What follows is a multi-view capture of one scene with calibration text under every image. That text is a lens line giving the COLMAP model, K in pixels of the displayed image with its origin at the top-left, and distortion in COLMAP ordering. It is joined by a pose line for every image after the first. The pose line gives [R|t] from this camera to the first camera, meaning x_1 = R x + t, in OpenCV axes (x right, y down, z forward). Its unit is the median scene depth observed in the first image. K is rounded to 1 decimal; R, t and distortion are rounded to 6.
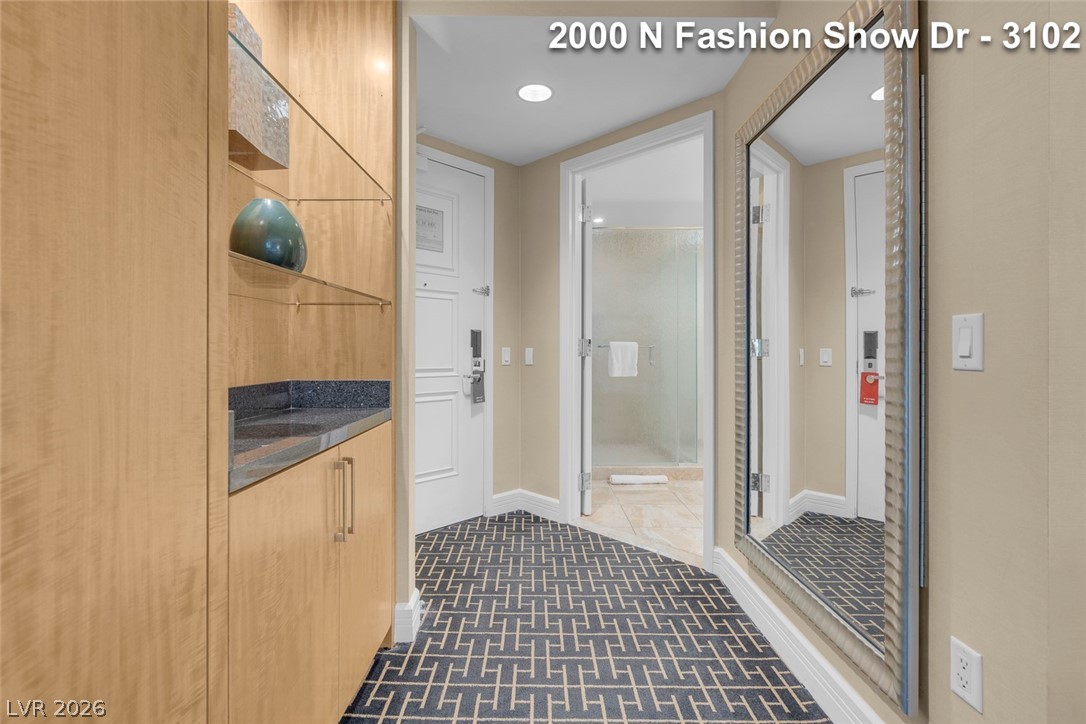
lens RADIAL K [[496.5, 0, 541.3], [0, 496.5, 348.0], [0, 0, 1]] dist [-0.005029, 0.001416]
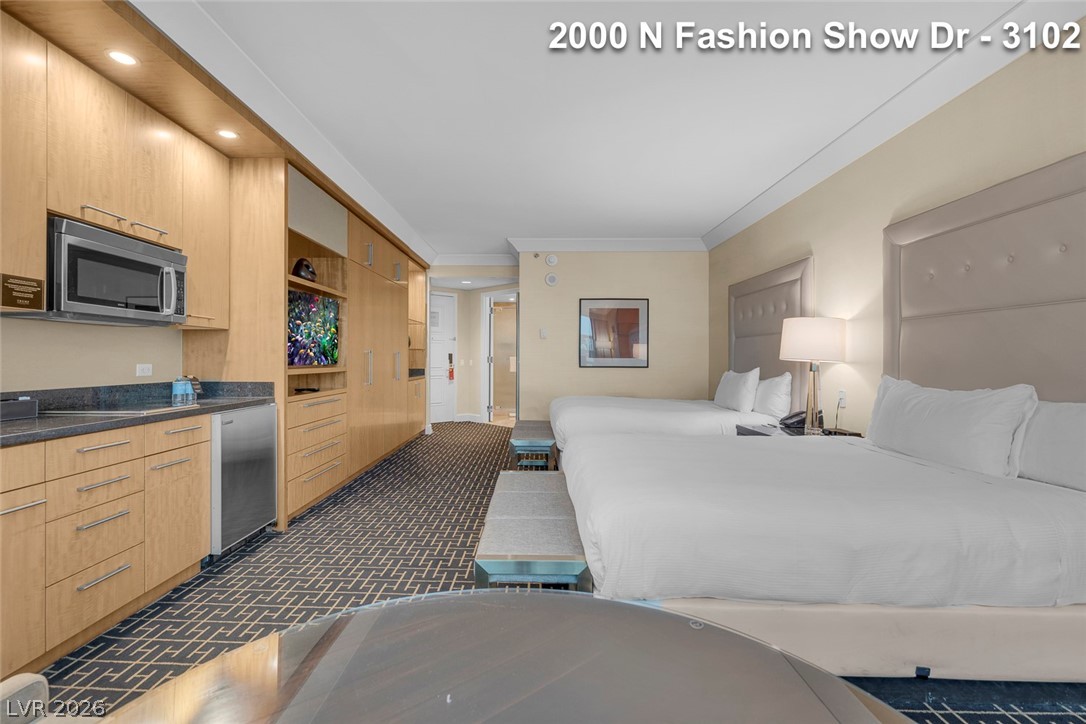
lens RADIAL K [[488.9, 0, 529.8], [0, 488.9, 358.4], [0, 0, 1]] dist [-0.000327, -0.001922]
pose [[0.999774, 0.003752, -0.020942, 0.459519], [-0.003656, 0.999983, 0.004623, -0.028152], [0.020959, -0.004546, 0.999770, -2.140590]]
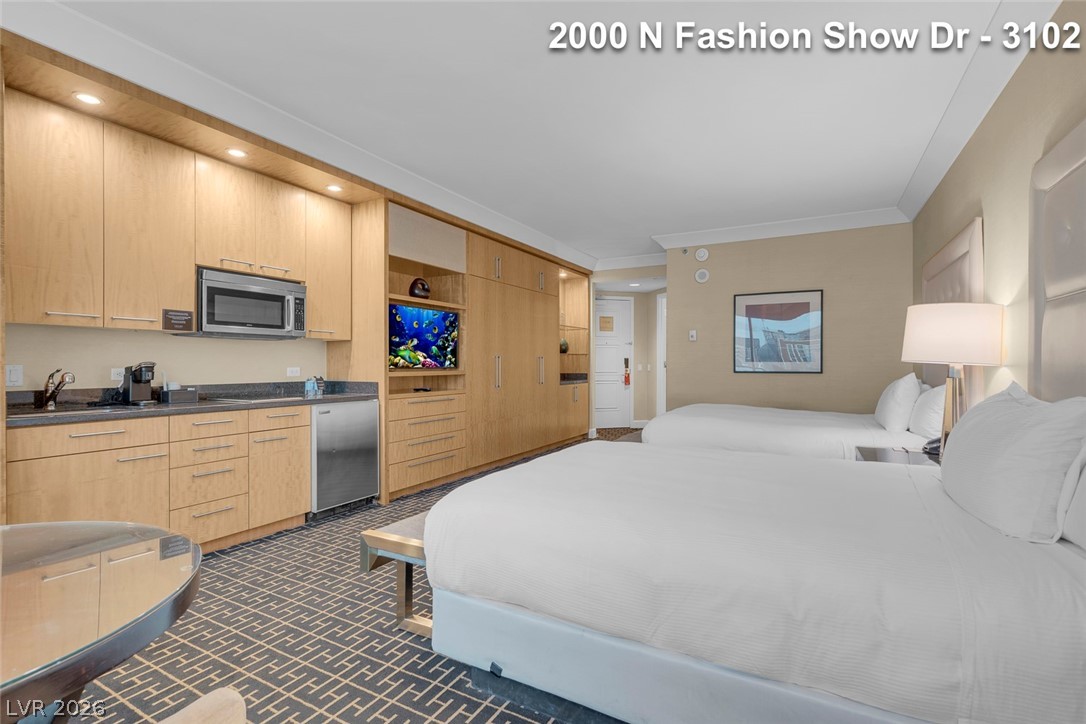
lens RADIAL K [[510.5, 0, 542.9], [0, 510.5, 363.3], [0, 0, 1]] dist [0.001759, -0.000843]
pose [[0.876326, 0.000223, -0.481718, 1.003208], [0.001845, 0.999991, 0.003820, -0.024091], [0.481715, -0.004236, 0.876318, -2.056112]]
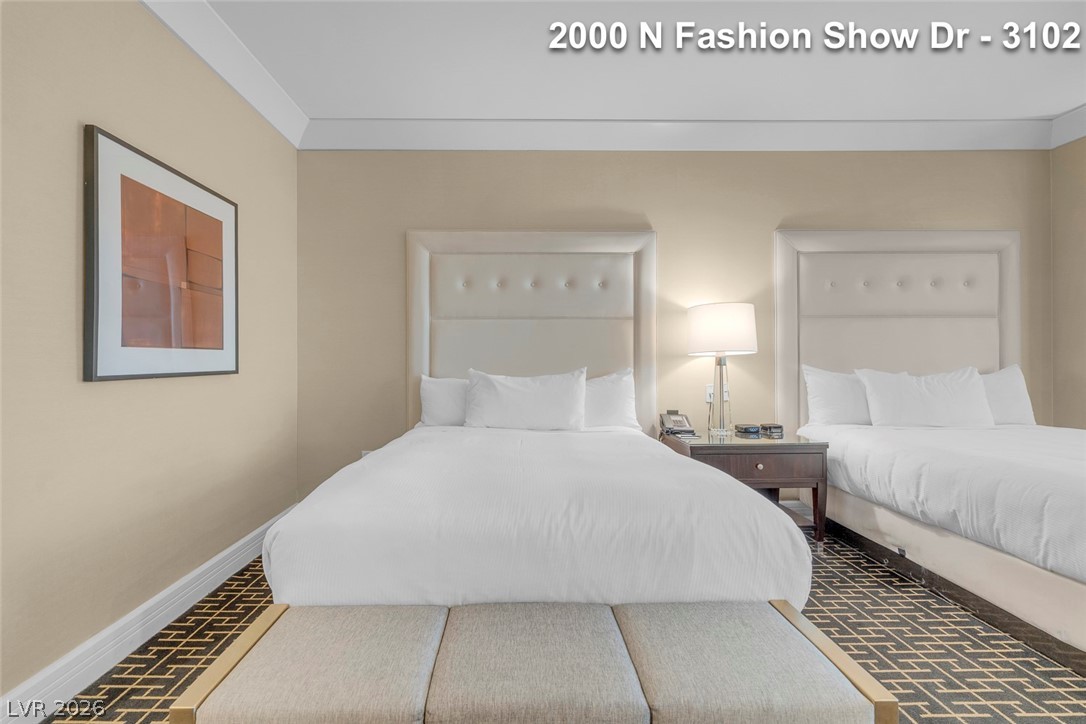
lens RADIAL K [[488.9, 0, 525.0], [0, 488.9, 360.8], [0, 0, 1]] dist [-0.000327, -0.001922]
pose [[-0.000626, -0.011244, 0.999937, -0.001146], [-0.004458, 0.999927, 0.011241, -0.011397], [-0.999990, -0.004451, -0.000676, -0.239309]]
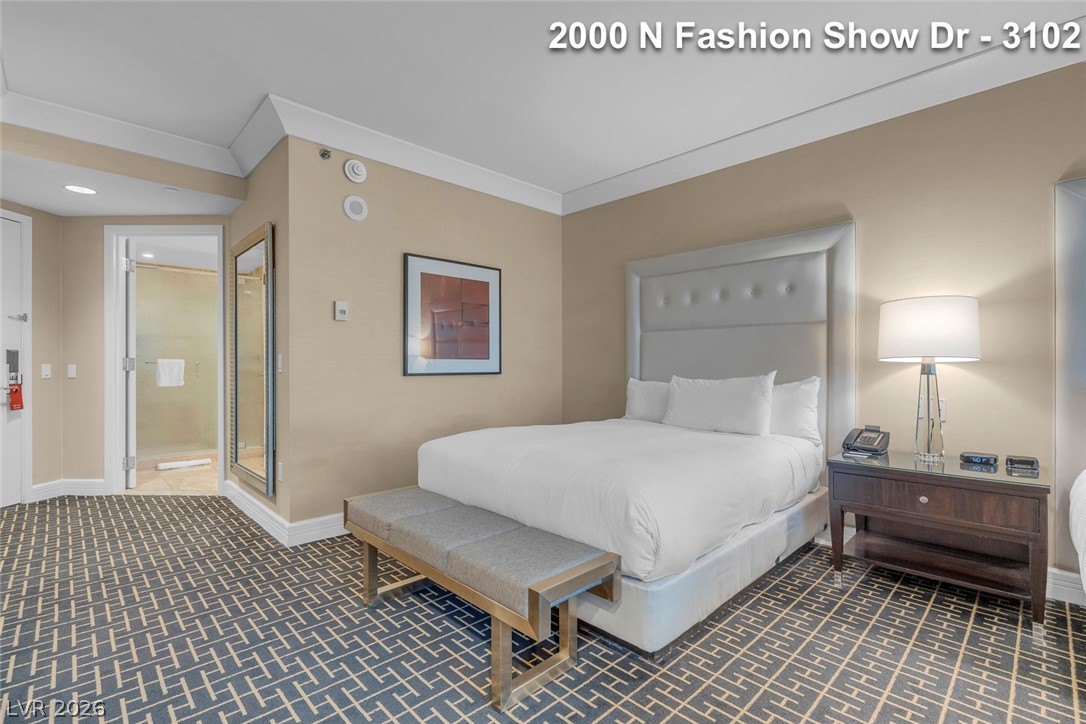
lens RADIAL K [[488.9, 0, 538.3], [0, 488.9, 363.0], [0, 0, 1]] dist [-0.000327, -0.001922]
pose [[0.724515, -0.002068, 0.689256, -0.027160], [-0.001872, 0.999986, 0.004968, -0.015522], [-0.689257, -0.004890, 0.724501, -0.909839]]
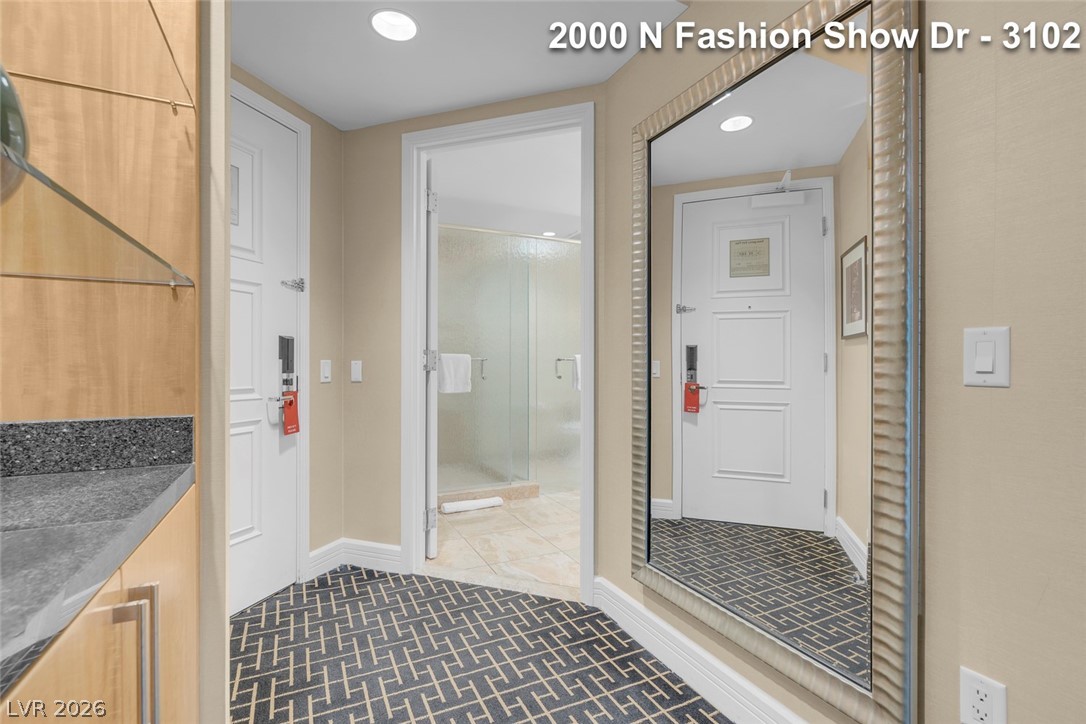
lens RADIAL K [[488.9, 0, 537.2], [0, 488.9, 362.5], [0, 0, 1]] dist [-0.000327, -0.001922]
pose [[0.902630, 0.000419, 0.430416, -0.131970], [-0.002605, 0.999987, 0.004490, -0.001160], [-0.430409, -0.005174, 0.902619, 0.216799]]
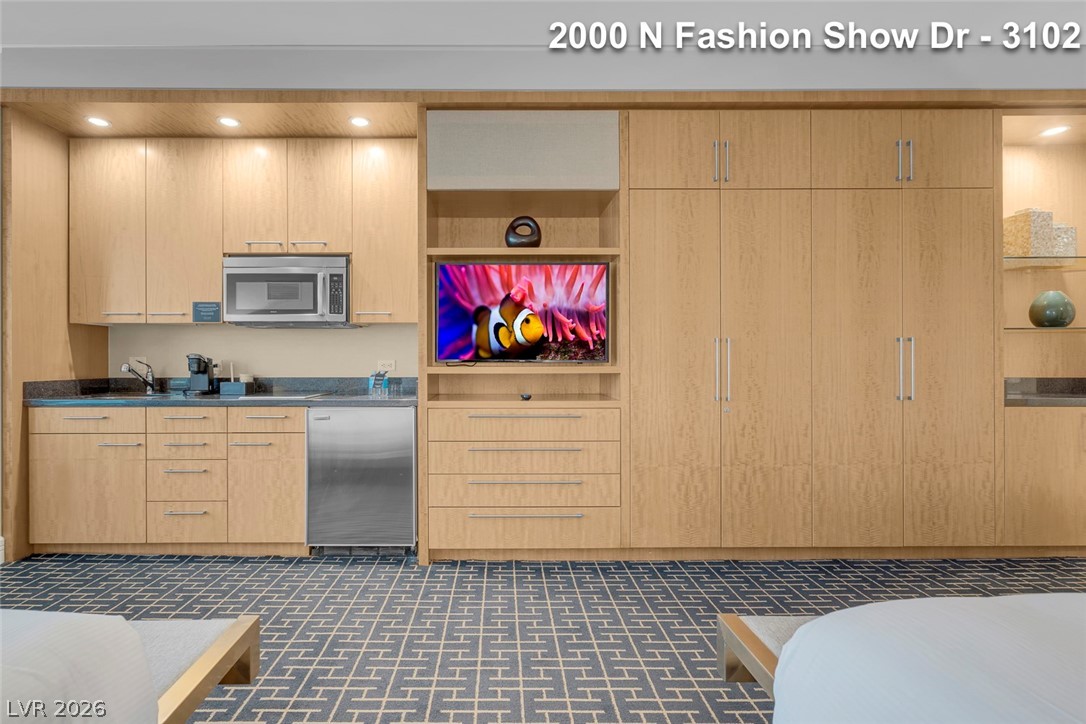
lens RADIAL K [[510.5, 0, 494.3], [0, 510.5, 359.9], [0, 0, 1]] dist [0.001759, -0.000843]
pose [[-0.003639, -0.002107, -0.999991, 0.871545], [0.006499, 0.999977, -0.002131, -0.002367], [0.999972, -0.006506, -0.003625, -0.735802]]
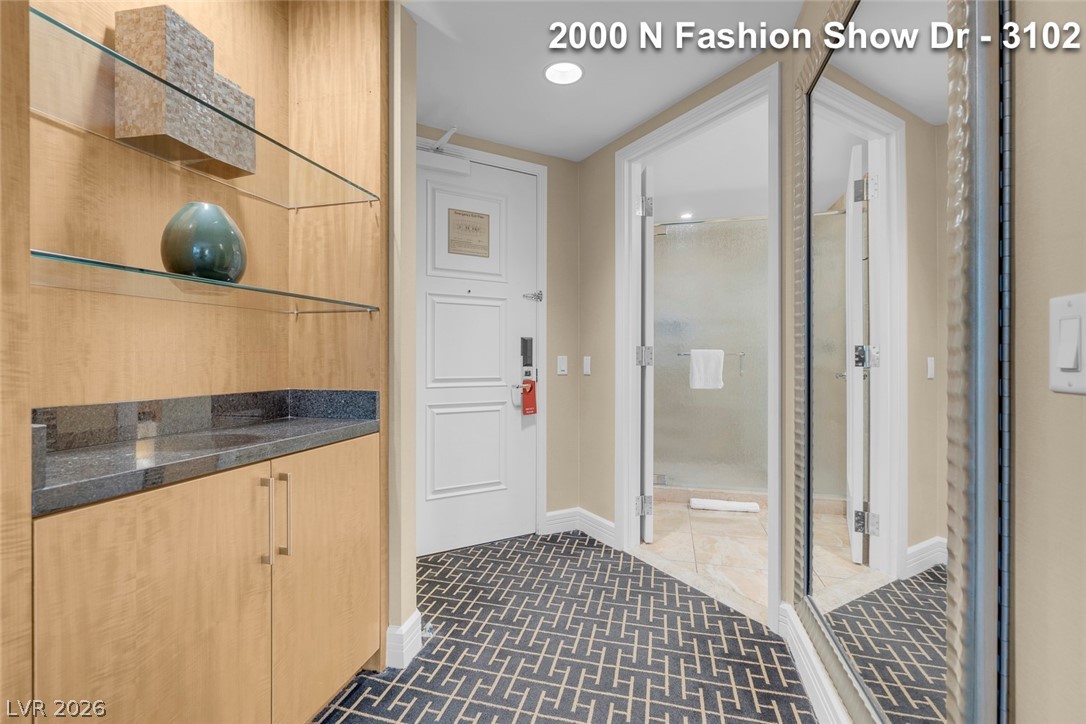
lens RADIAL K [[488.9, 0, 543.8], [0, 488.9, 357.6], [0, 0, 1]] dist [-0.000327, -0.001922]
pose [[0.966787, -0.001663, -0.255578, 0.171571], [0.002120, 0.999997, 0.001515, 0.000826], [0.255575, -0.002006, 0.966787, 0.125690]]
